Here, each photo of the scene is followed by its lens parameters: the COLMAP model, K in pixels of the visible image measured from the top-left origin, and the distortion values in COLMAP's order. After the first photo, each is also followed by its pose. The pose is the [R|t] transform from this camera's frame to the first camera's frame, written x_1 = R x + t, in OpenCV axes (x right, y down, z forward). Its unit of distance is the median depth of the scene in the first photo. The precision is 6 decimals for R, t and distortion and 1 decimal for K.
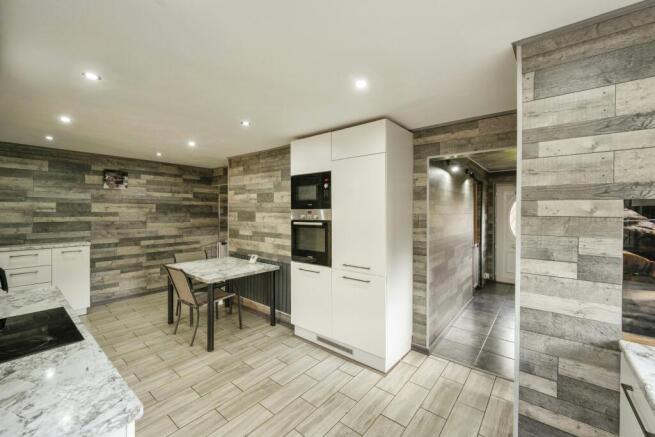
lens RADIAL K [[266.3, 0, 329.9], [0, 266.3, 210.9], [0, 0, 1]] dist [0.000815, 0.000116]
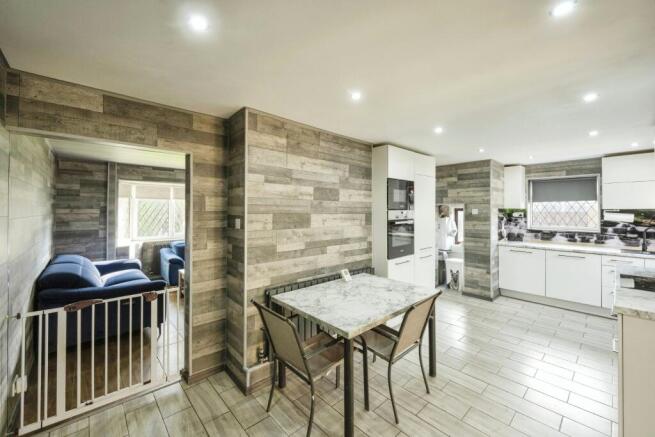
lens RADIAL K [[266.3, 0, 329.9], [0, 266.3, 210.9], [0, 0, 1]] dist [0.000815, 0.000116]
pose [[0.143180, 0.002442, 0.989694, -0.995044], [0.004493, 0.999985, -0.003117, 0.000017], [-0.989687, 0.004893, 0.143166, 0.890868]]
